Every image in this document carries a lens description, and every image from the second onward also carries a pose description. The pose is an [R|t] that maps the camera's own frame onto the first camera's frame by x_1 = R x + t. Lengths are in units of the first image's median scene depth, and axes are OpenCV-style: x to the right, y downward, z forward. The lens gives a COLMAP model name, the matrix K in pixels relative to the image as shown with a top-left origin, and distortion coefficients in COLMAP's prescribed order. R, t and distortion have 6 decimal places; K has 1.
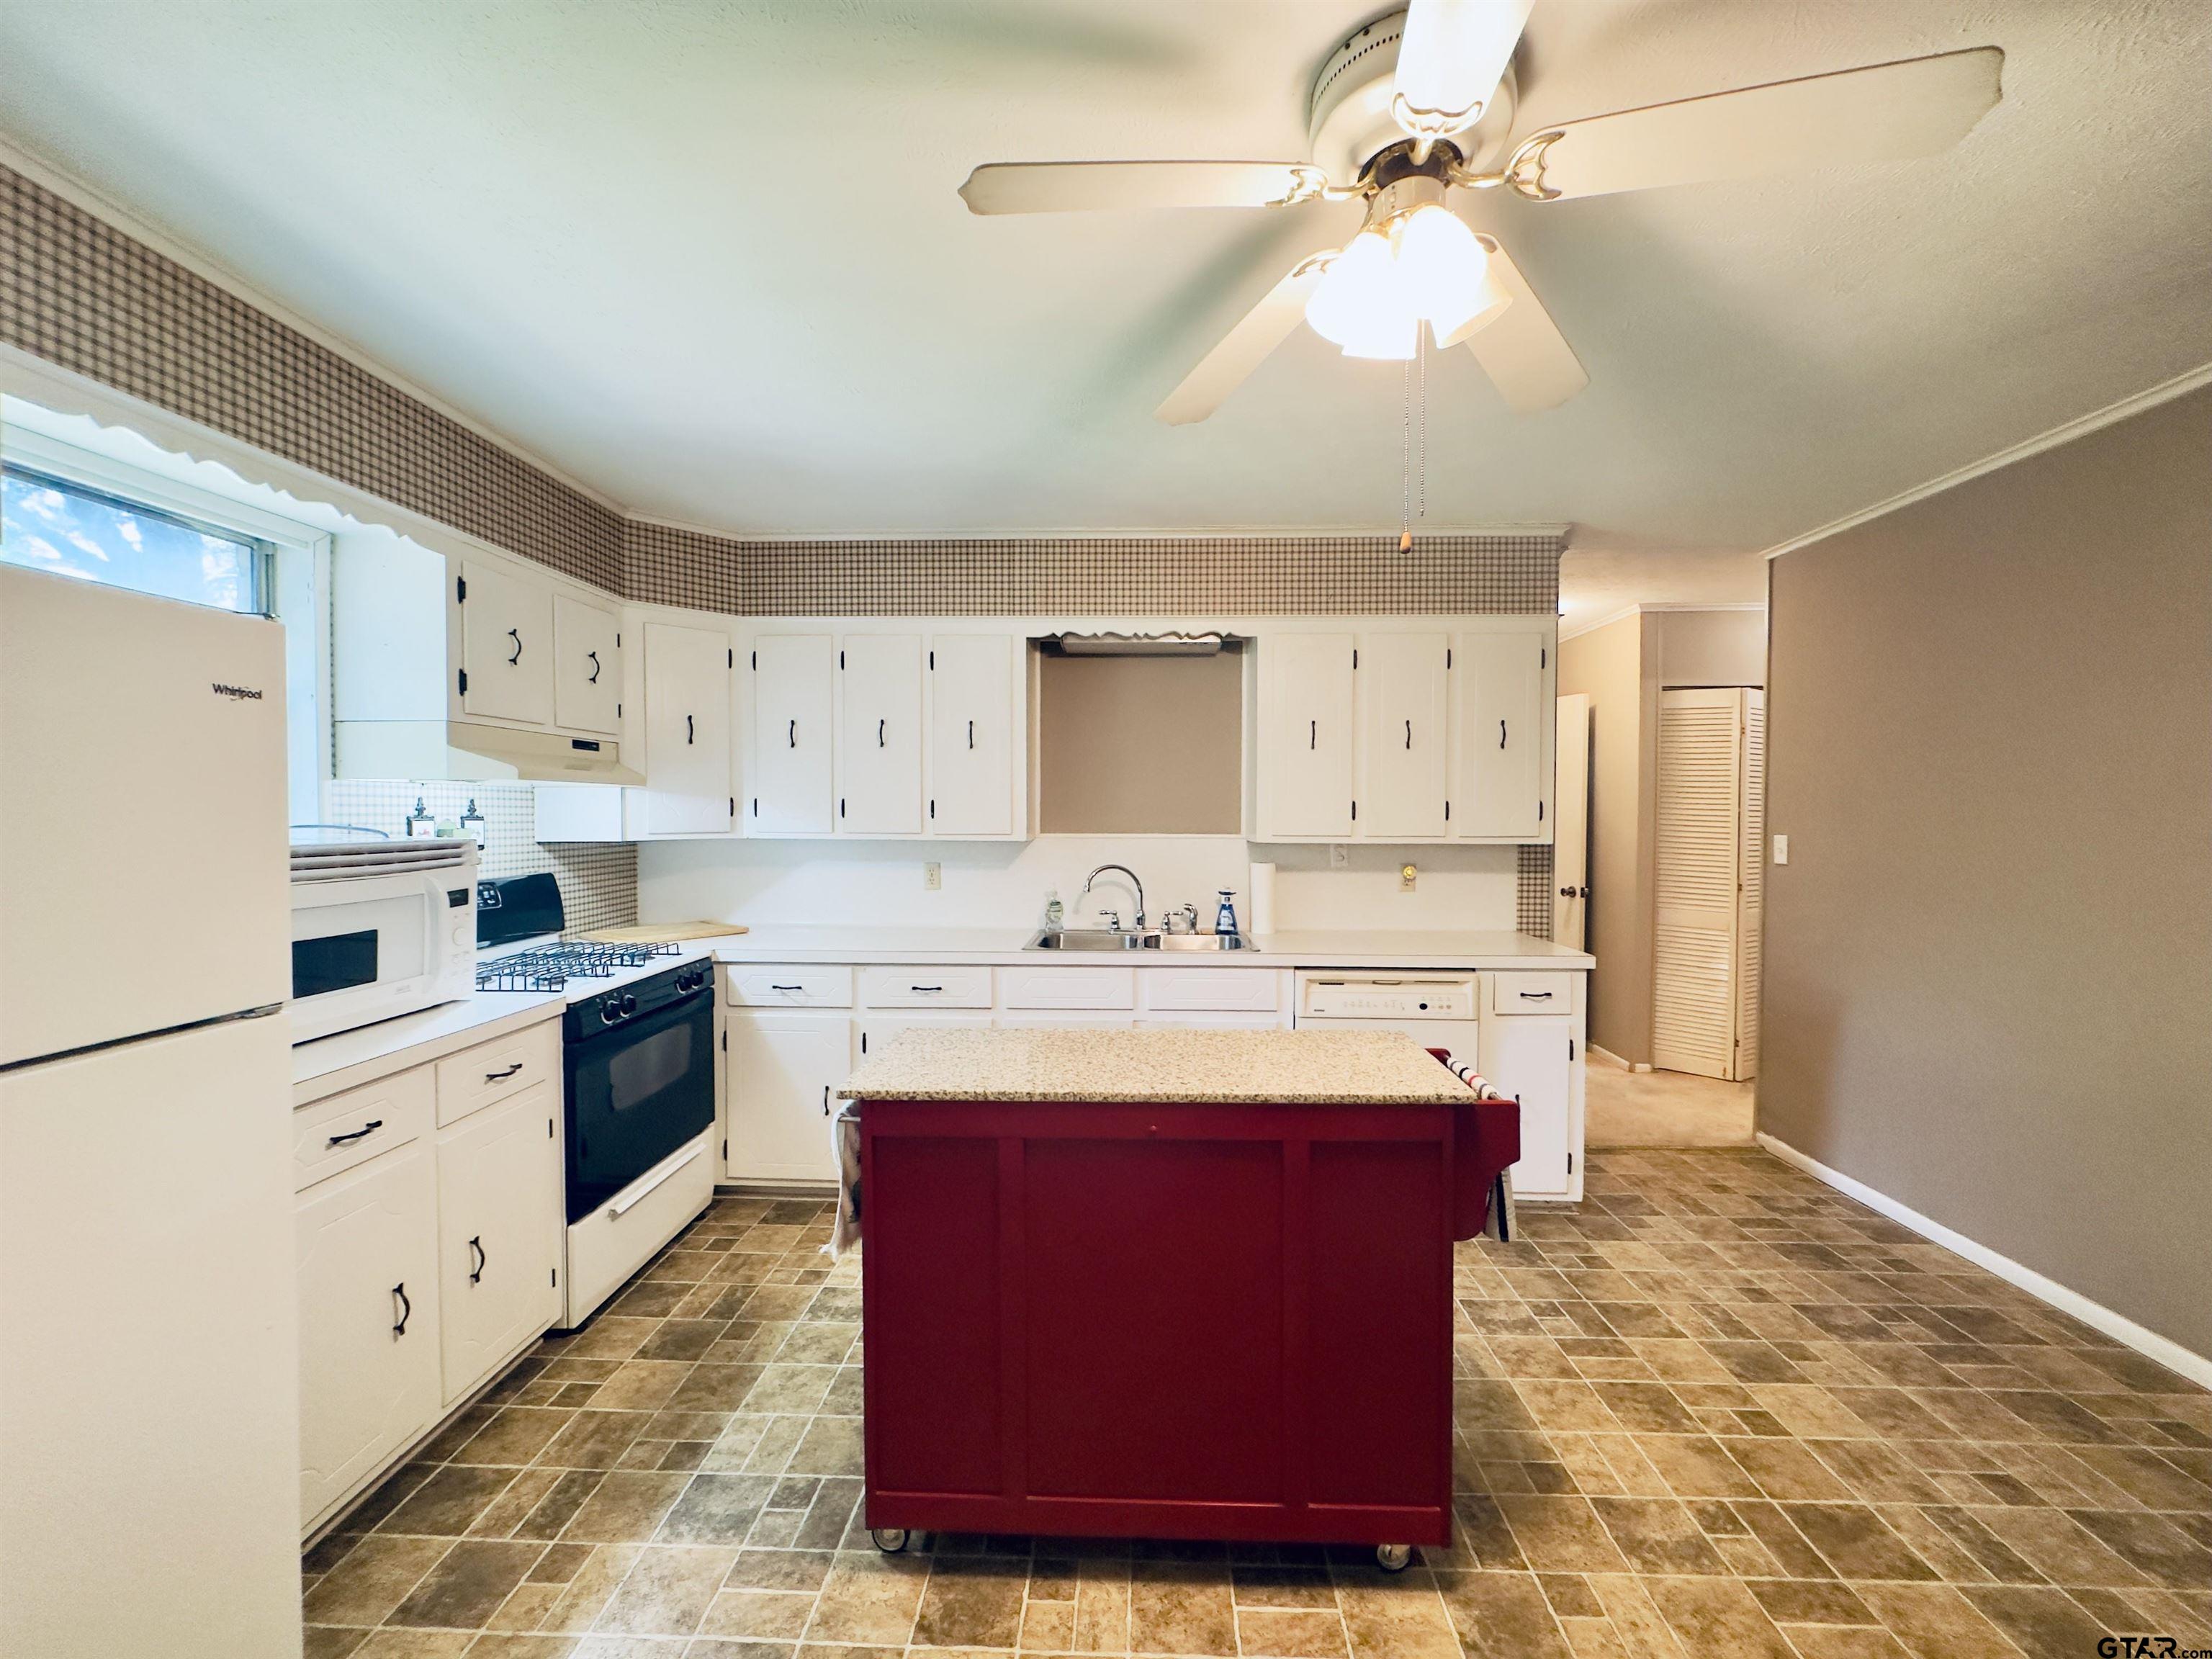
lens RADIAL K [[886.5, 0, 1102.0], [0, 886.5, 831.3], [0, 0, 1]] dist [-0.000255, 0.000193]
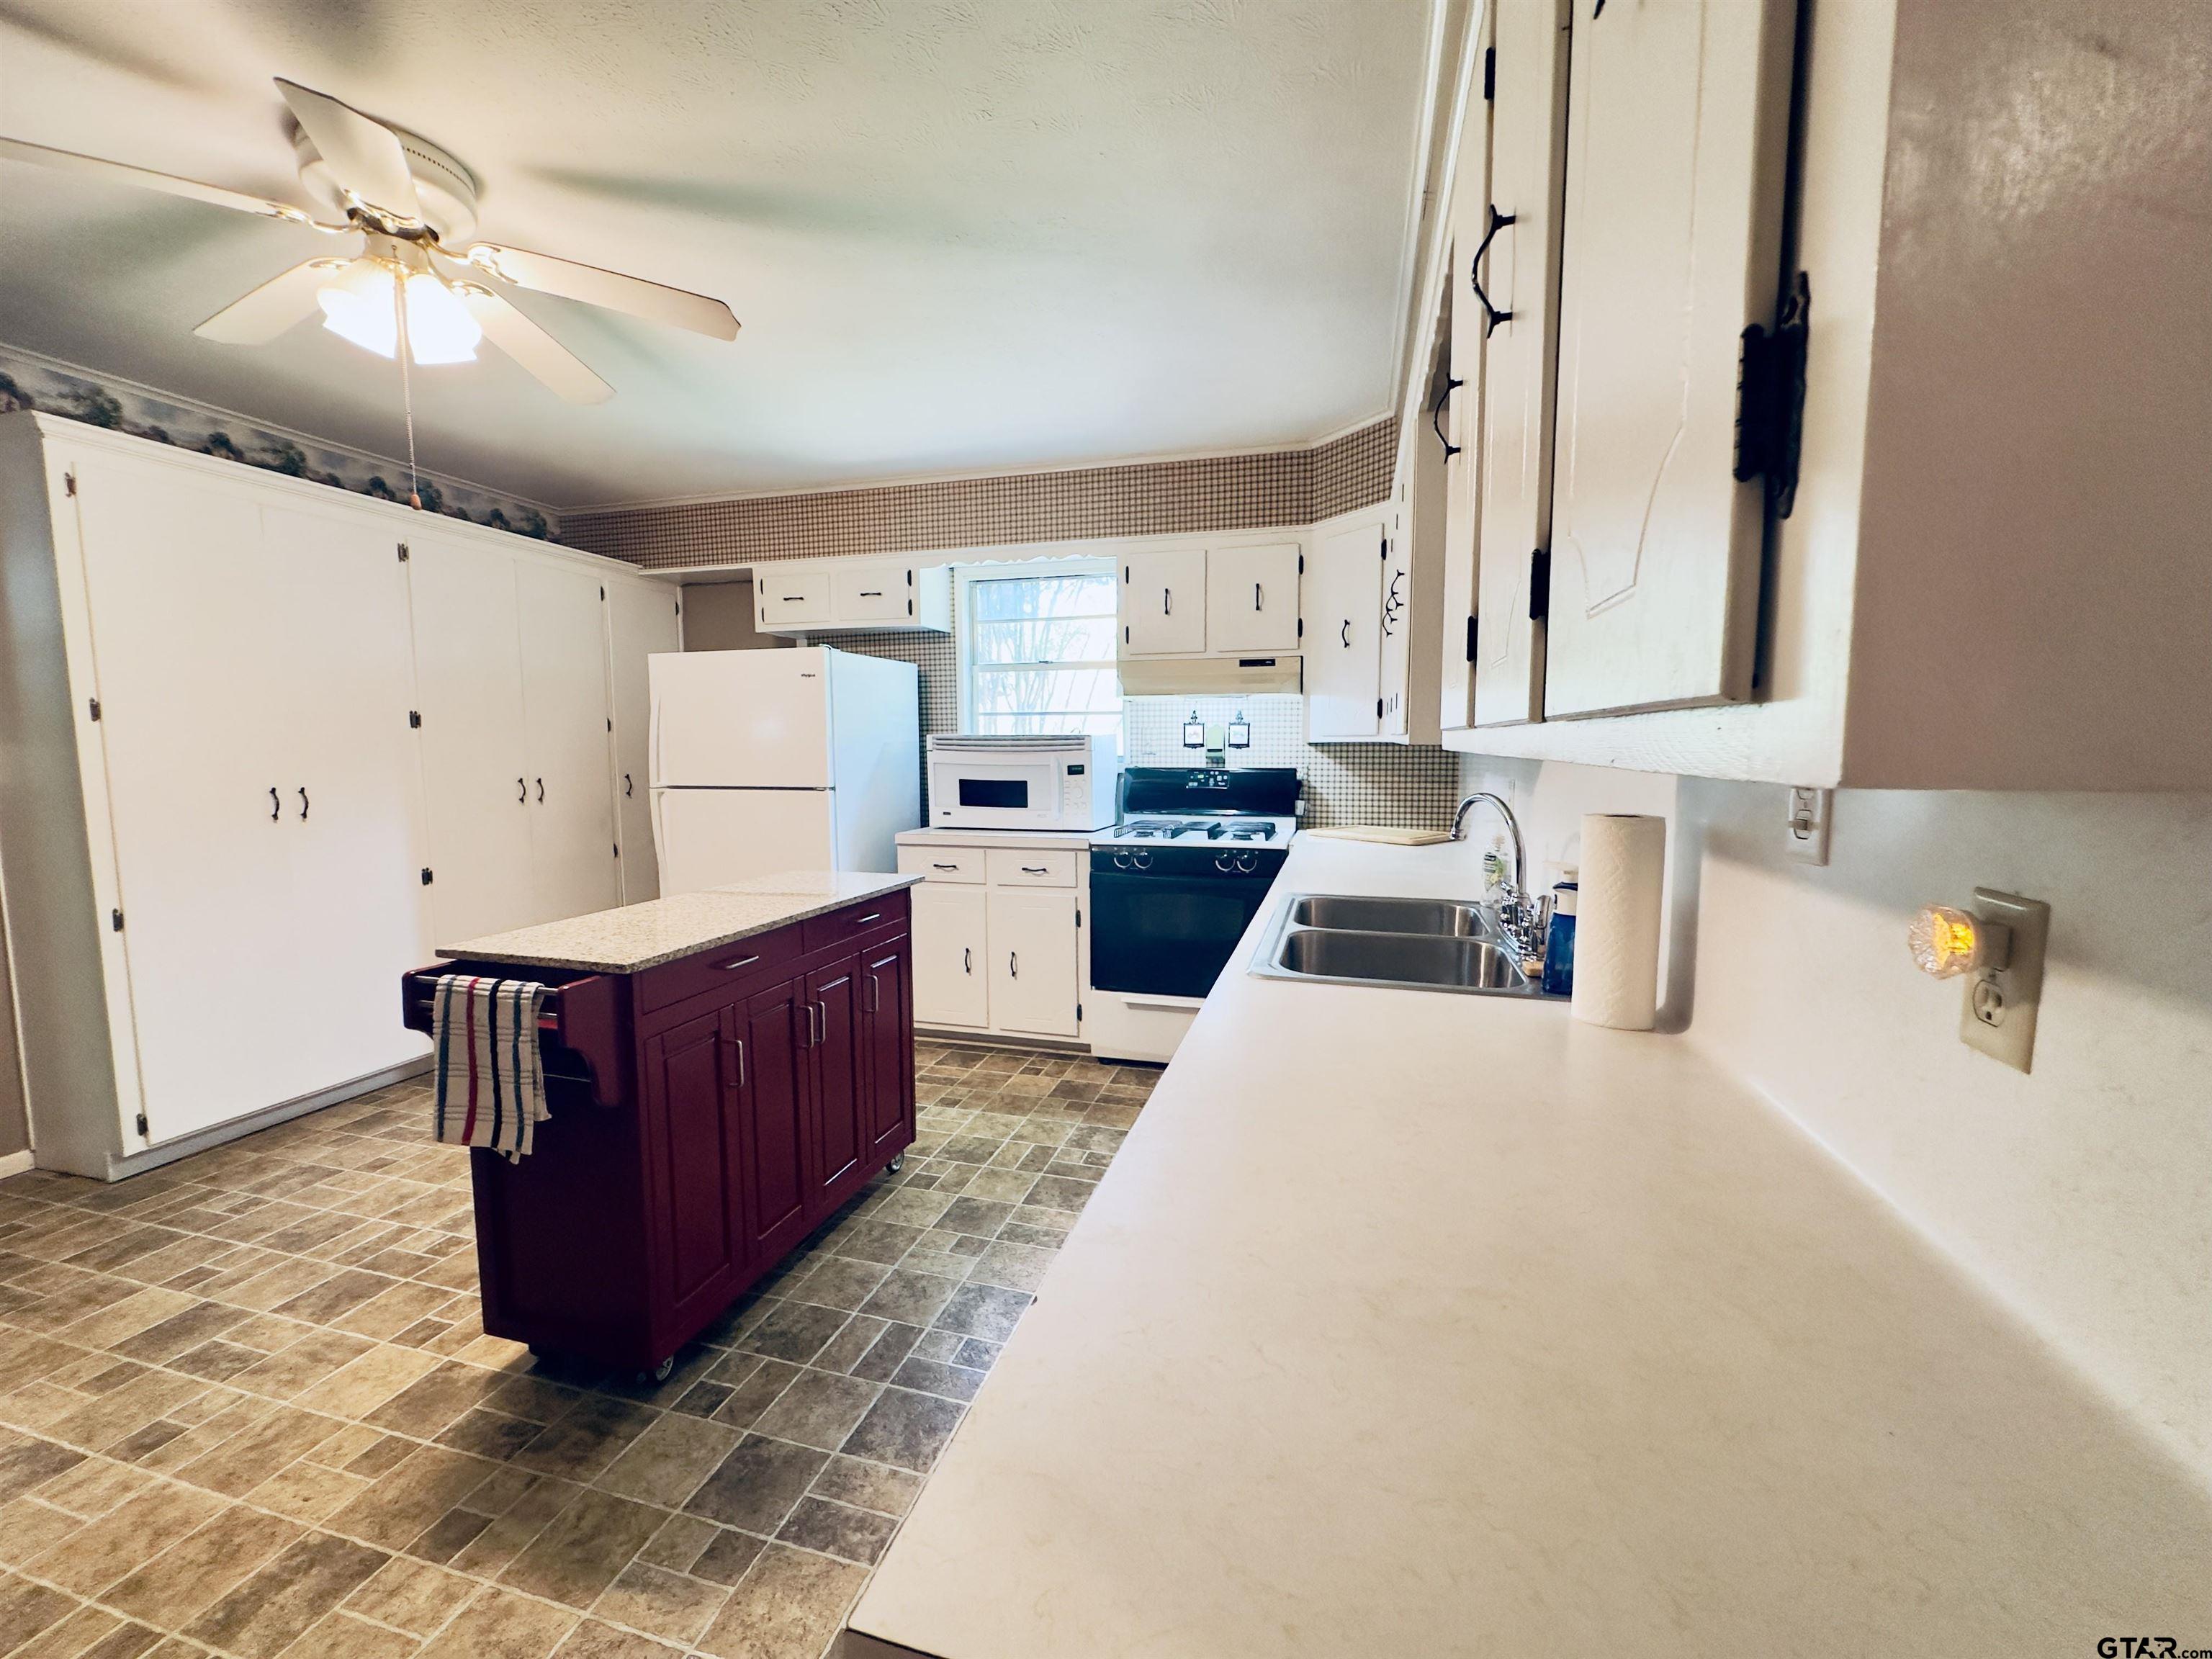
lens RADIAL K [[884.0, 0, 1106.0], [0, 884.0, 829.5], [0, 0, 1]] dist [-0.000387, 0.000029]
pose [[-0.227929, 0.092705, -0.969254, 0.690217], [-0.019360, 0.994829, 0.099704, 0.015651], [0.973485, 0.041490, -0.224956, 1.103604]]
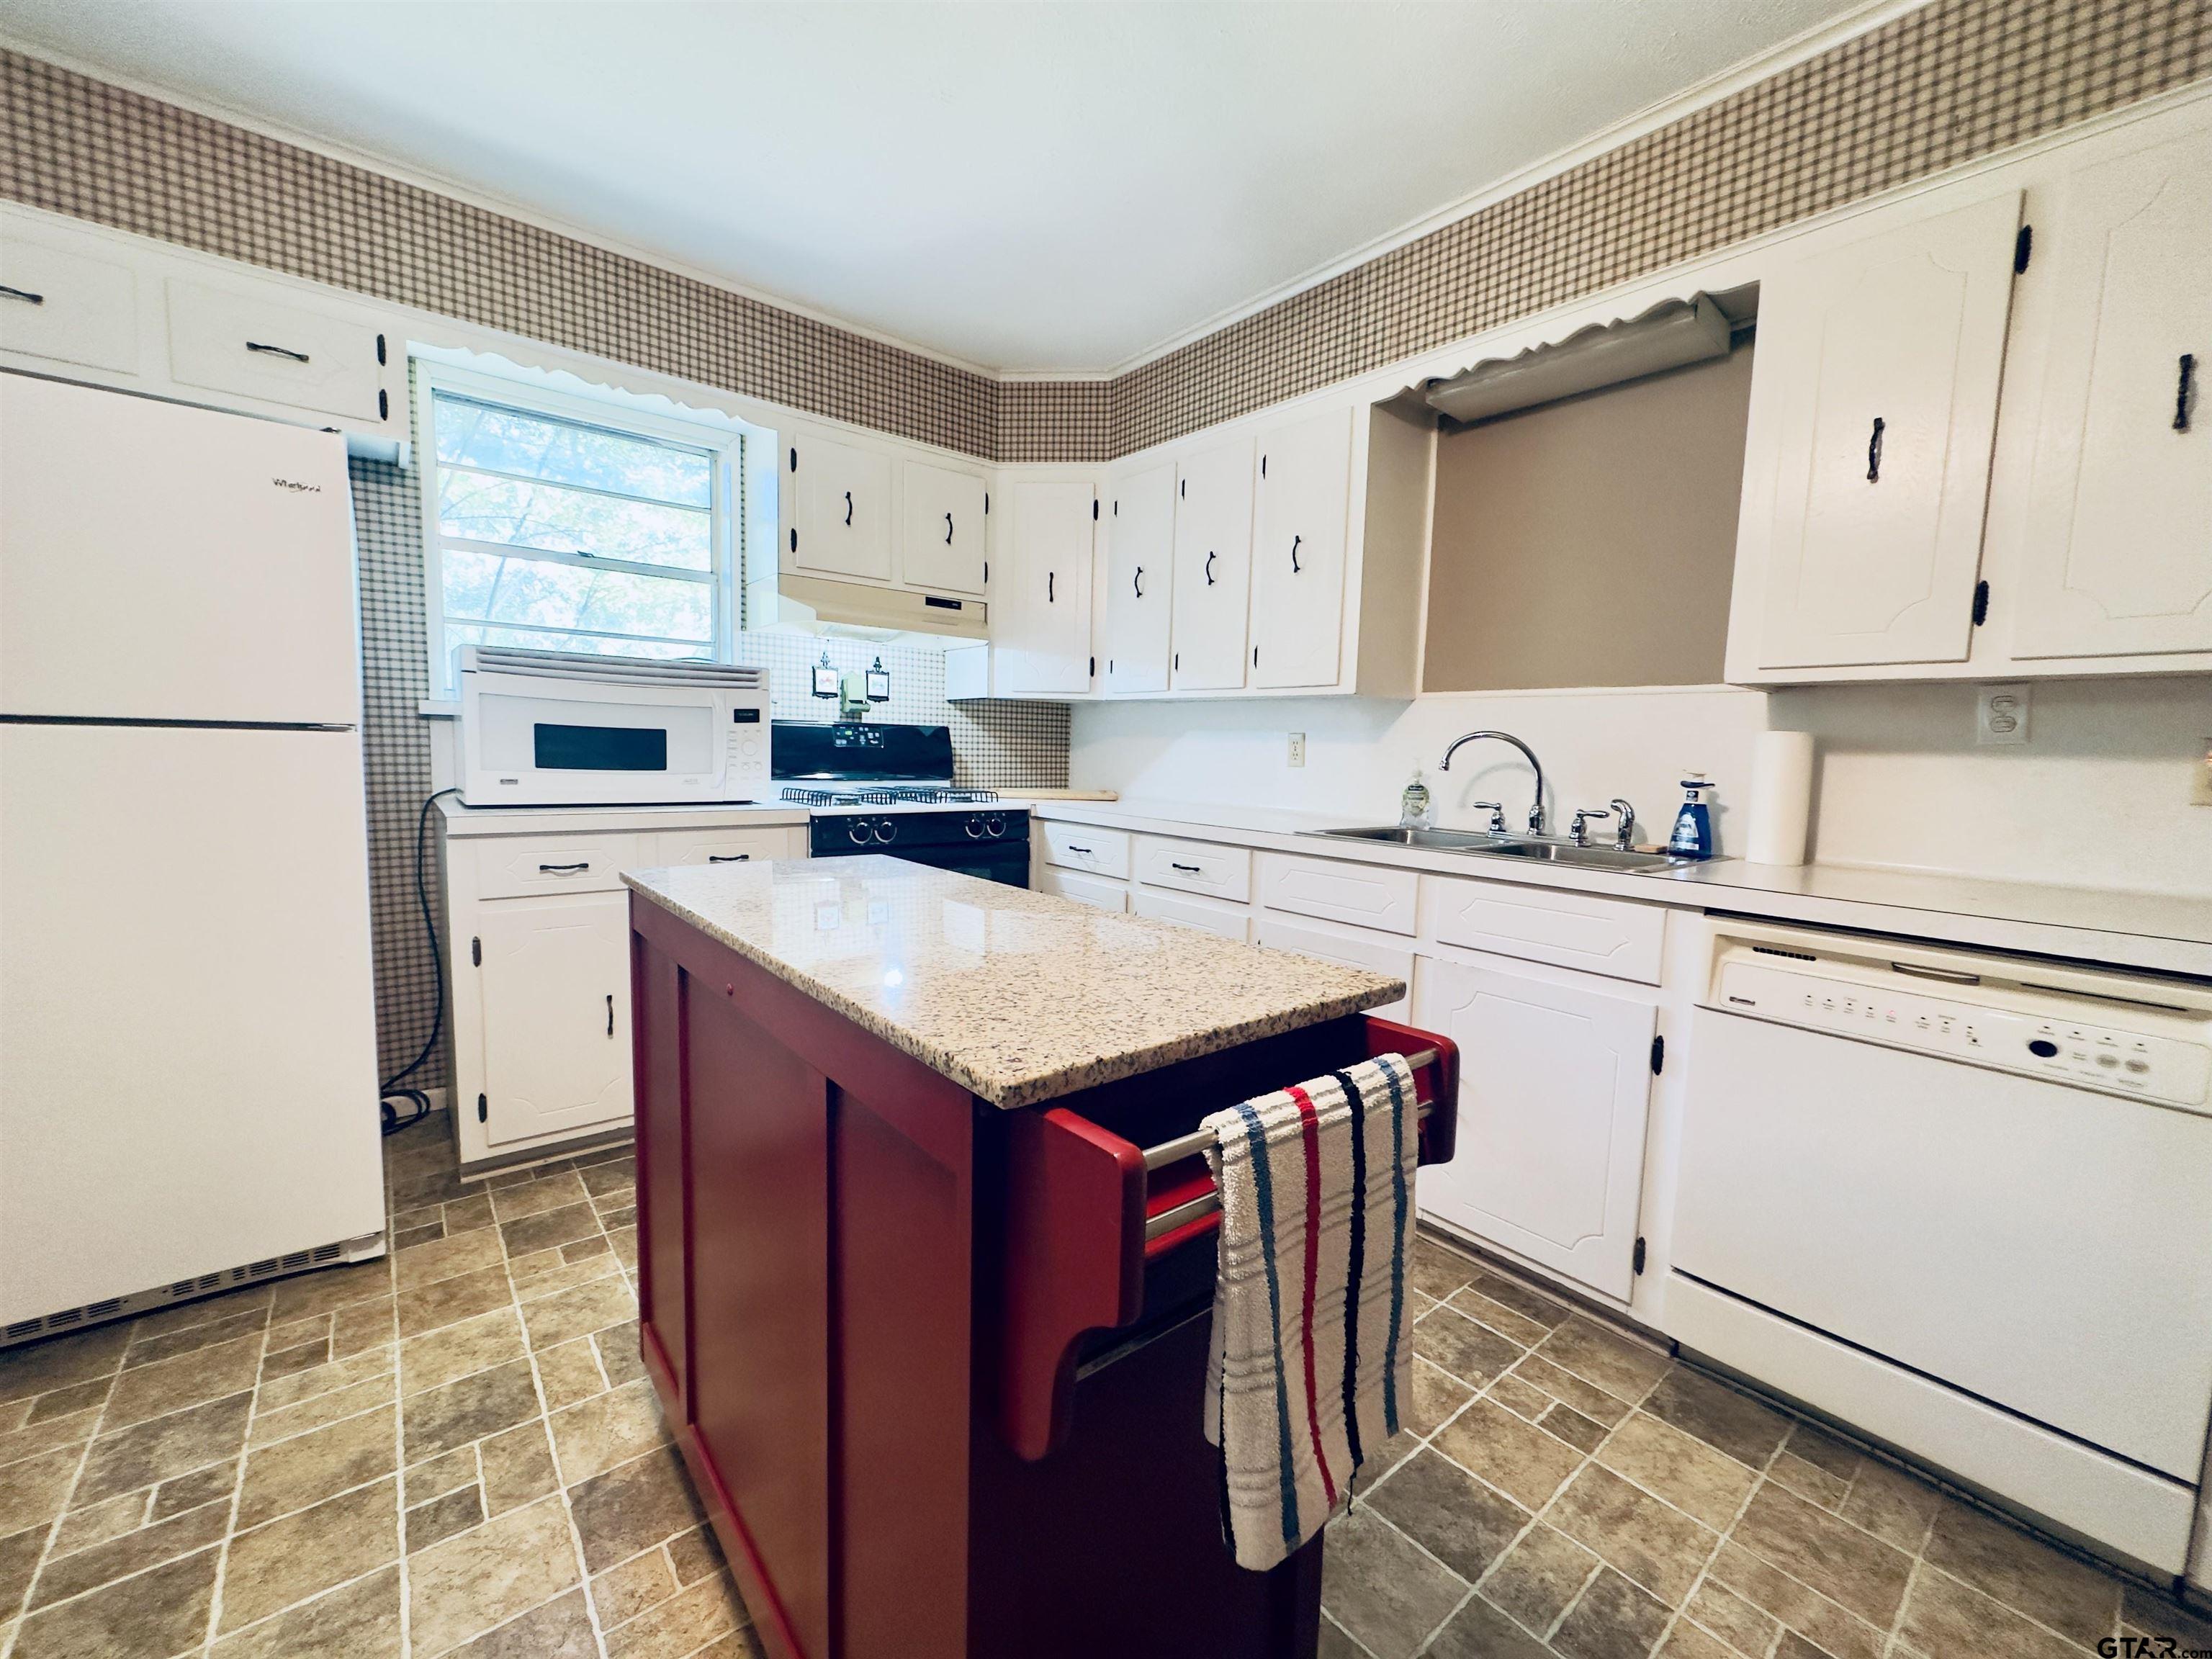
lens RADIAL K [[884.0, 0, 1106.0], [0, 884.0, 829.5], [0, 0, 1]] dist [-0.000387, 0.000029]
pose [[0.667897, 0.087049, -0.739146, 0.382545], [-0.044267, 0.996025, 0.077302, 0.088404], [0.742936, -0.018910, 0.669095, 0.426920]]
